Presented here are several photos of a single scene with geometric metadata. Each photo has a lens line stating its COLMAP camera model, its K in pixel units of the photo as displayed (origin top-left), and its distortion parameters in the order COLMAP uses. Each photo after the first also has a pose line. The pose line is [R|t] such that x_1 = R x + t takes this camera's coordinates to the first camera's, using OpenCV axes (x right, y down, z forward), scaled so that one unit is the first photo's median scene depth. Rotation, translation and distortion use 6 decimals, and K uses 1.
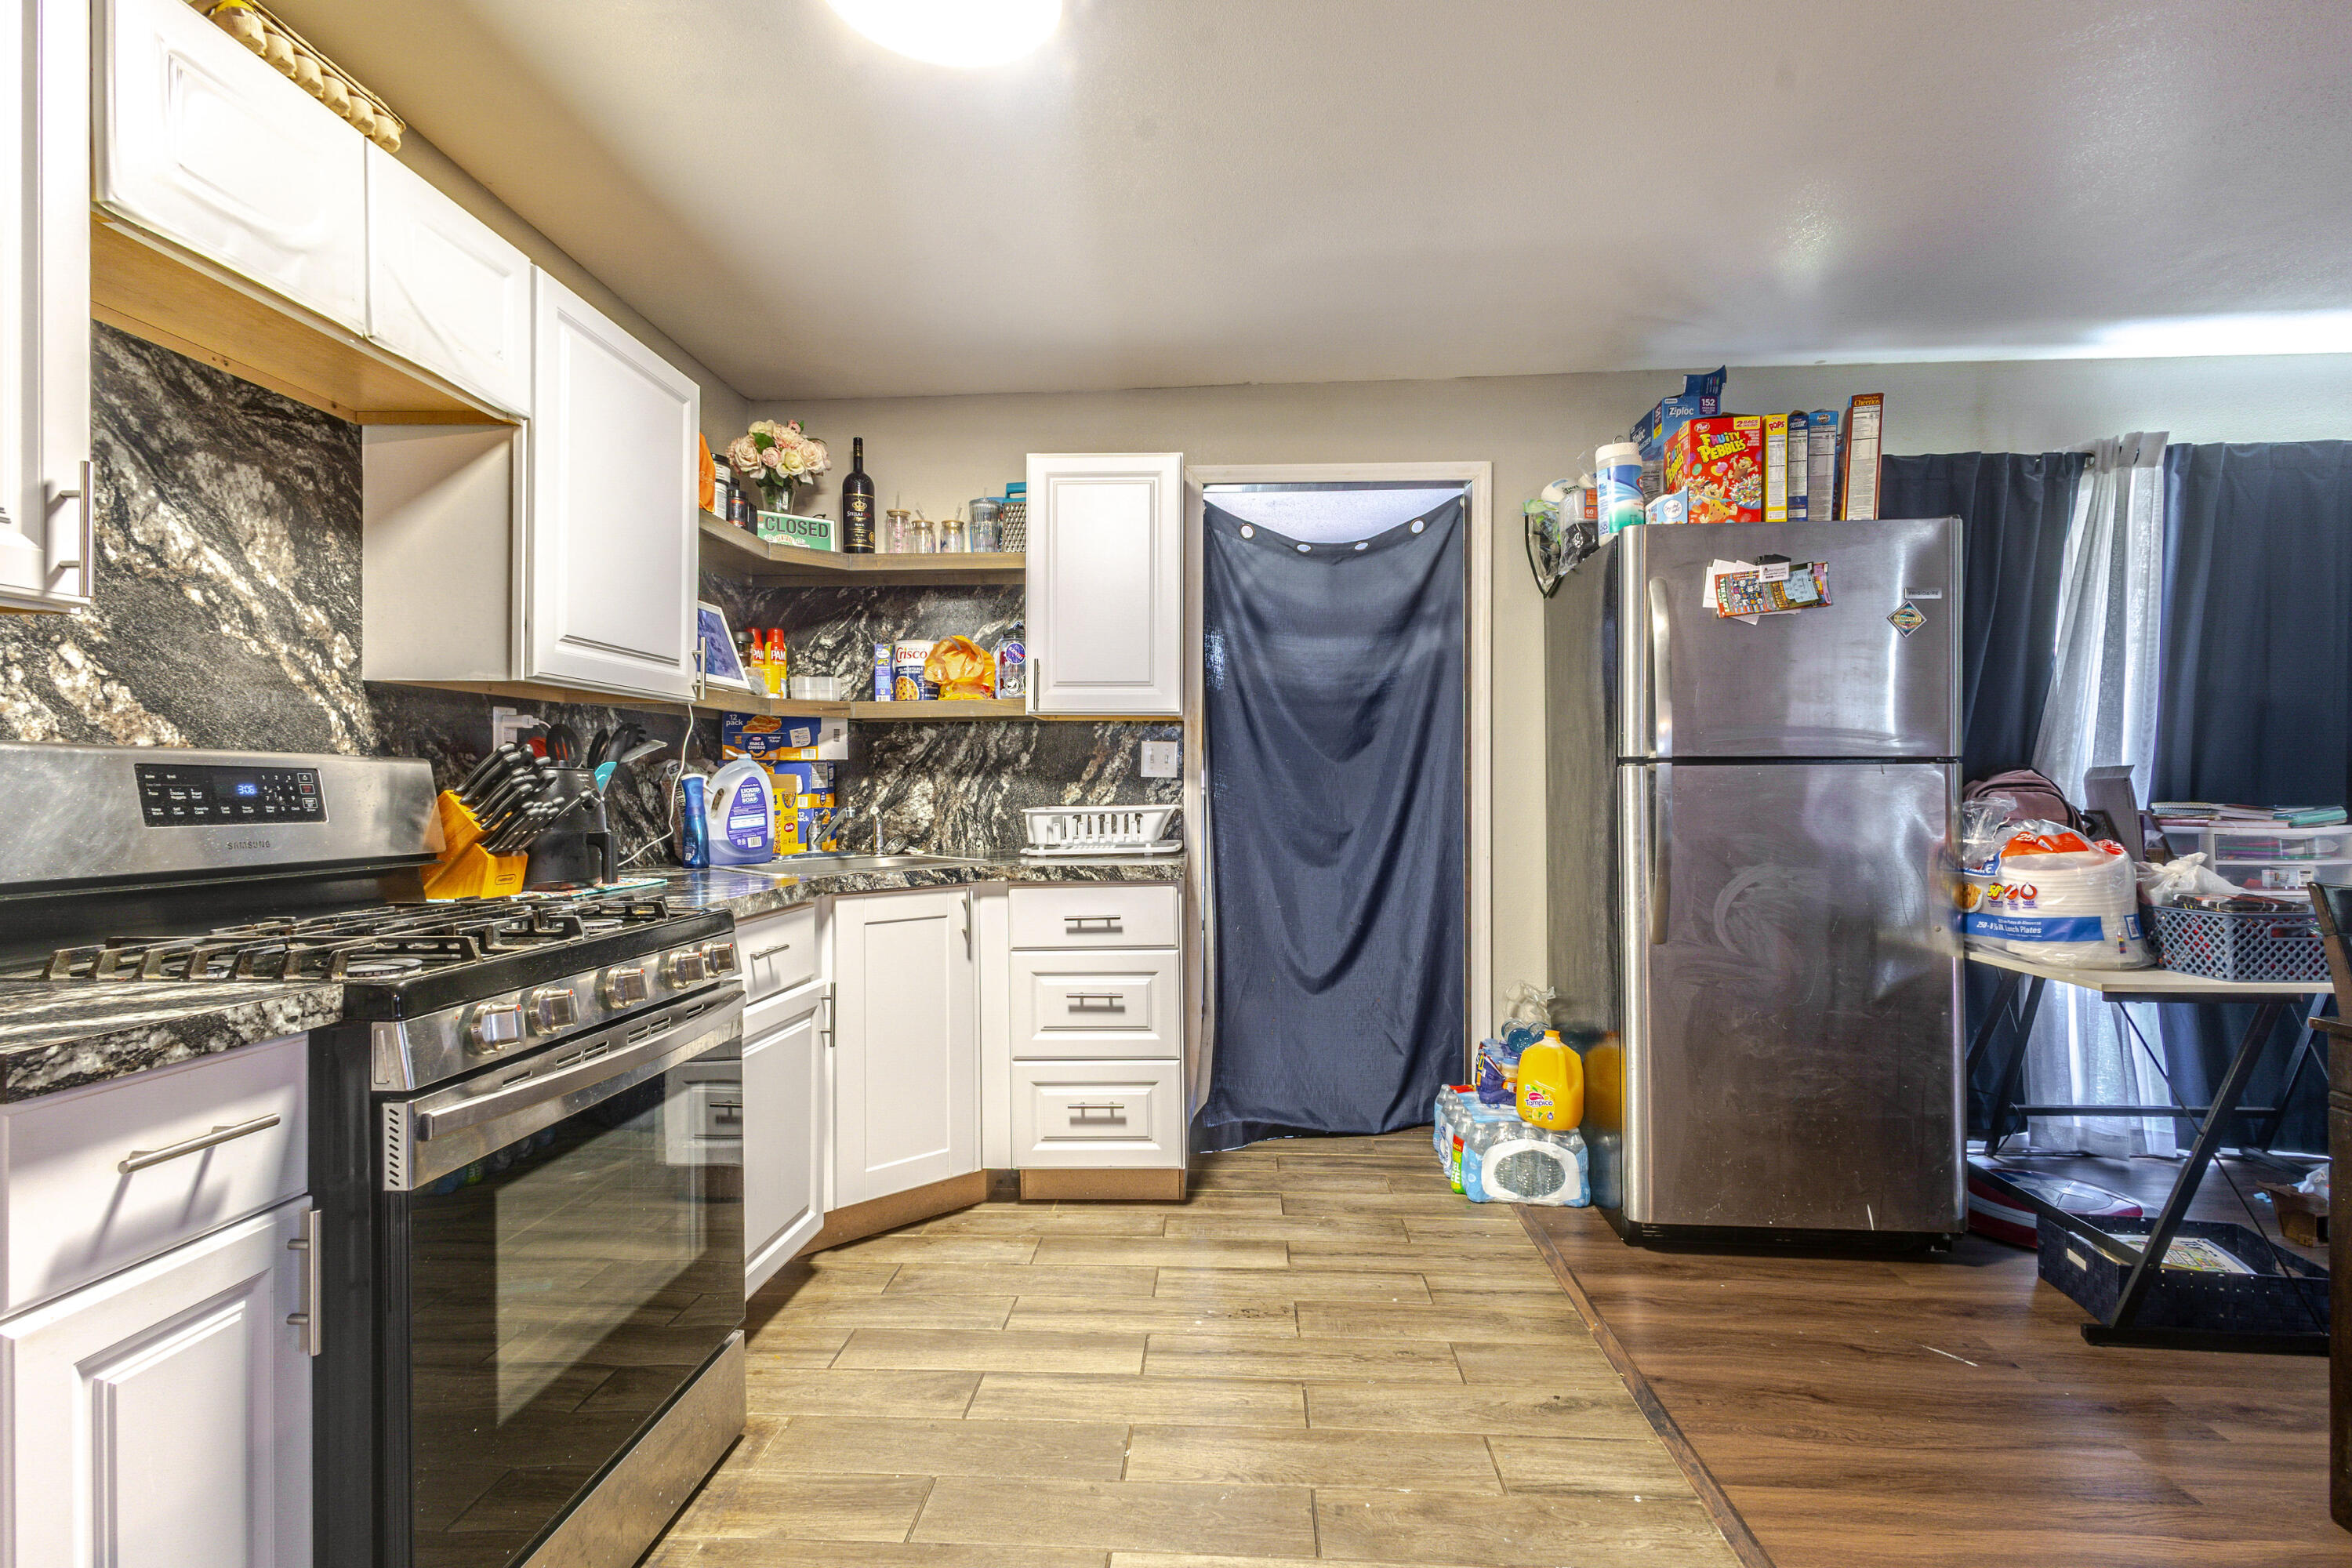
lens RADIAL K [[1095.2, 0, 1176.0], [0, 1095.2, 784.0], [0, 0, 1]] dist [0.012225, -0.005452]
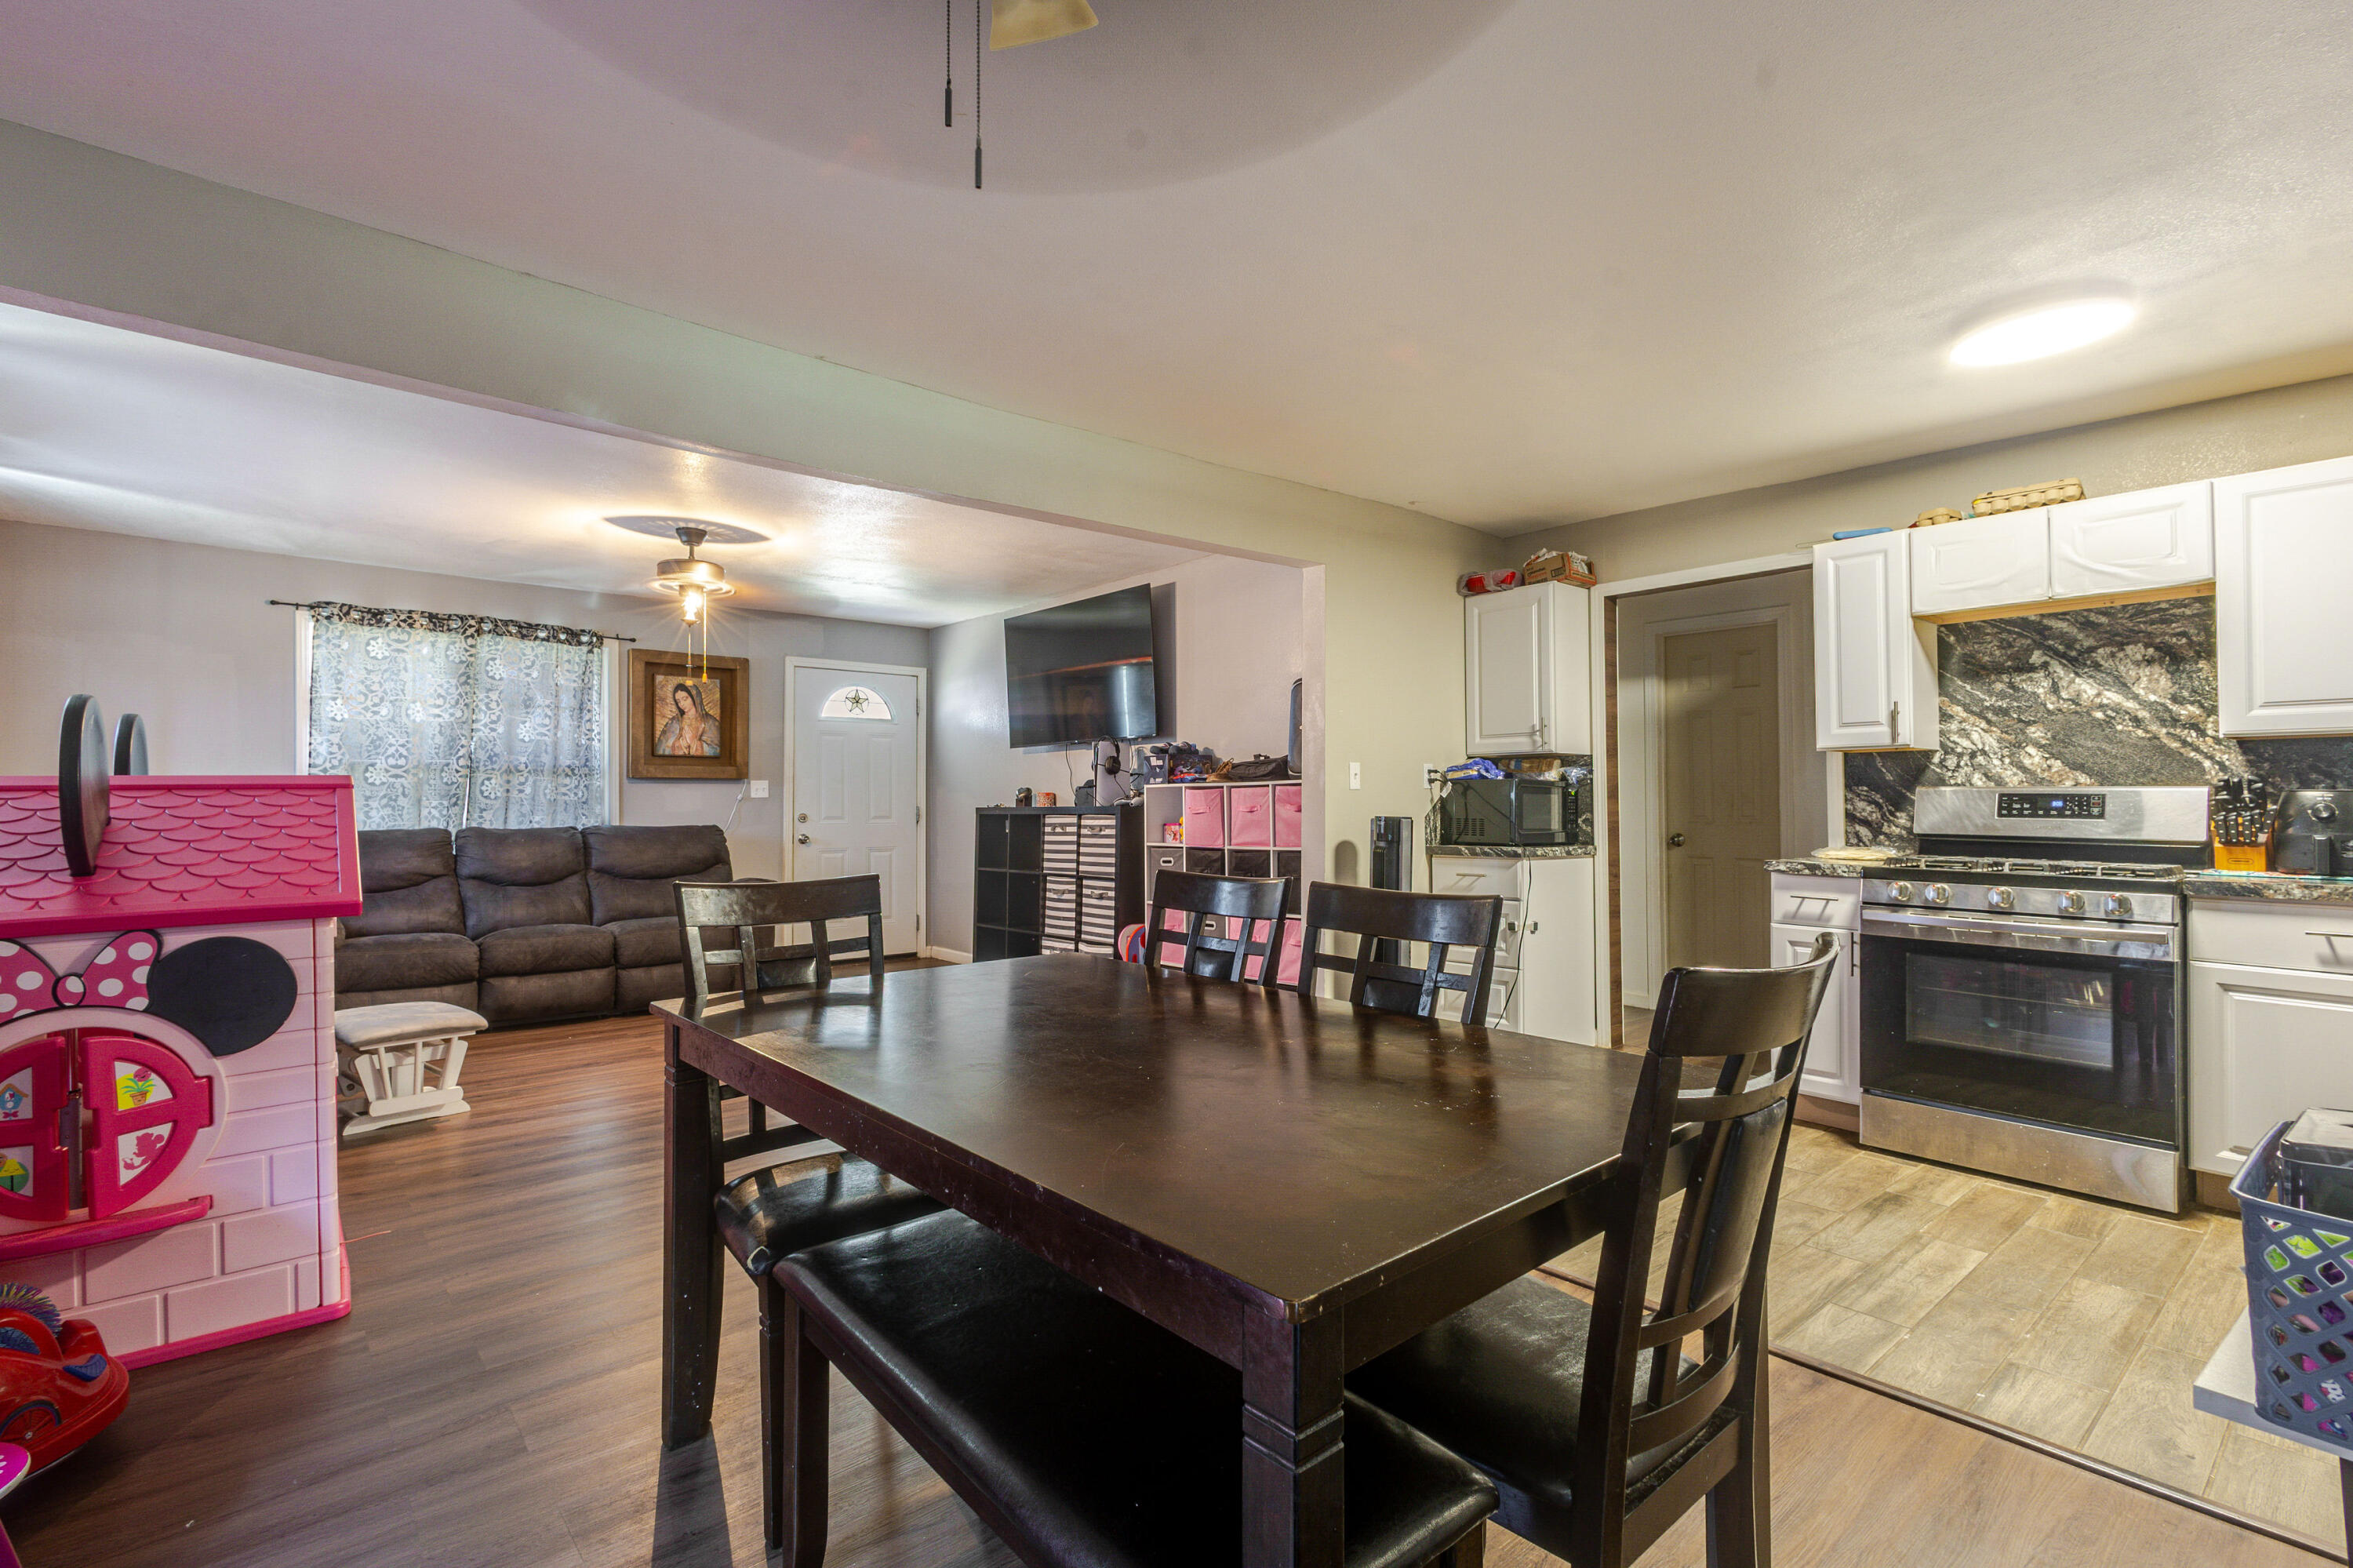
lens RADIAL K [[1057.7, 0, 1176.5], [0, 1057.7, 784.0], [0, 0, 1]] dist [0.002074, -0.000320]
pose [[-0.721457, -0.011730, -0.692360, 1.592982], [-0.000426, 0.999864, -0.016496, 0.000817], [0.692459, -0.011606, -0.721364, 1.058425]]
